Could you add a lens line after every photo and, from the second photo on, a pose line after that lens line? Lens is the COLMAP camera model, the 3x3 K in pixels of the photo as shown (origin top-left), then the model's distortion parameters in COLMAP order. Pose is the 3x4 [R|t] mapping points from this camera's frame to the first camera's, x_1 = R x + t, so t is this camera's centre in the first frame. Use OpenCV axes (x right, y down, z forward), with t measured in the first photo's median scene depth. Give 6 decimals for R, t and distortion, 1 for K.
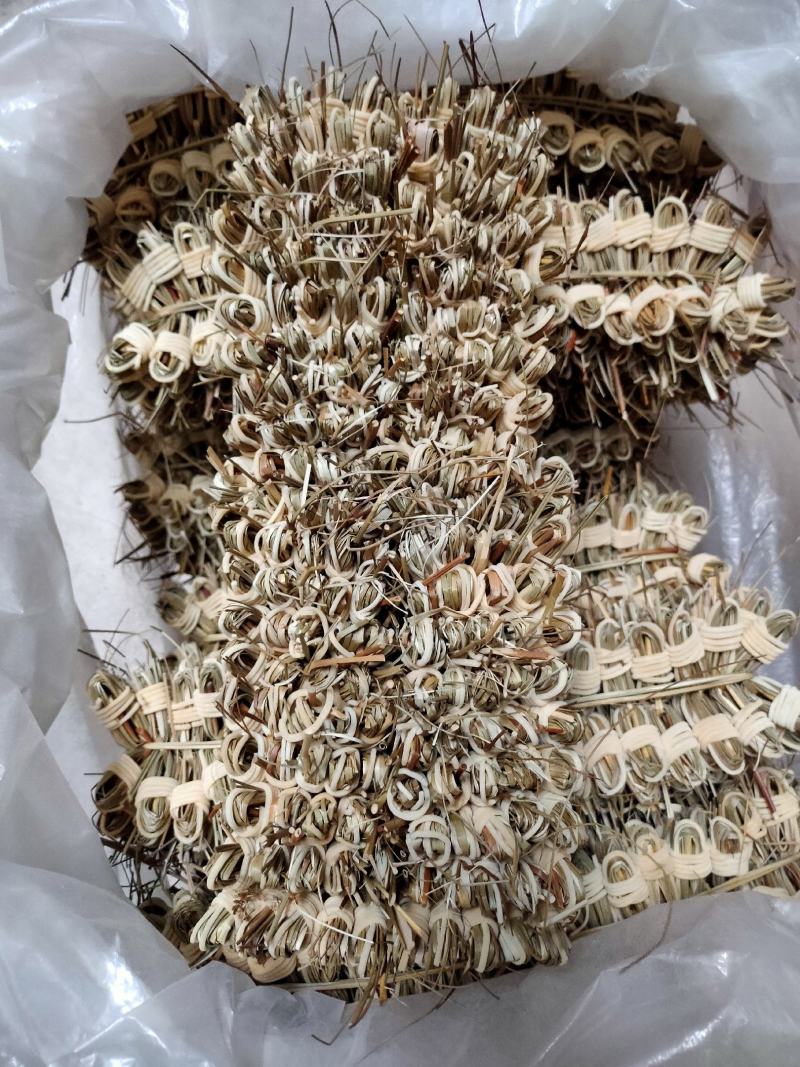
lens RADIAL K [[856.6, 0, 401.5], [0, 856.6, 524.8], [0, 0, 1]] dist [0.004224, -0.010001]
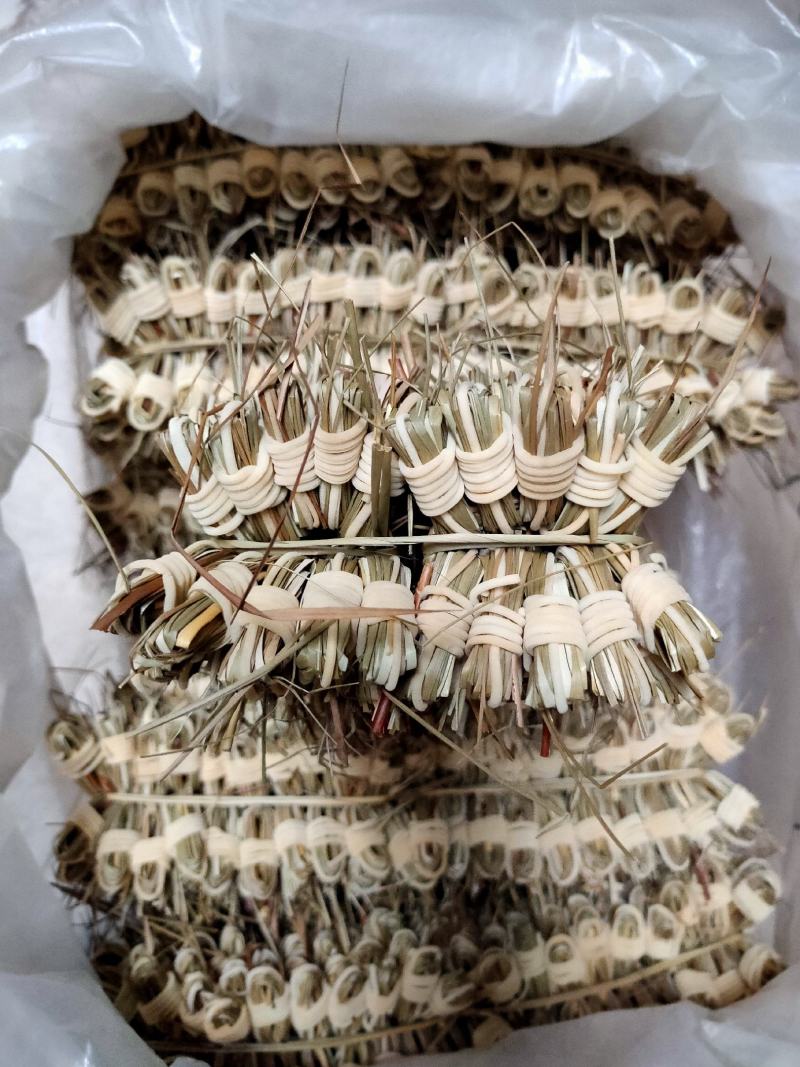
lens RADIAL K [[856.6, 0, 405.8], [0, 856.6, 534.6], [0, 0, 1]] dist [0.004224, -0.010001]
pose [[0.993808, 0.082358, 0.074583, -0.051837], [-0.091416, 0.987611, 0.127543, -0.199198], [-0.063155, -0.133571, 0.989025, 0.029680]]
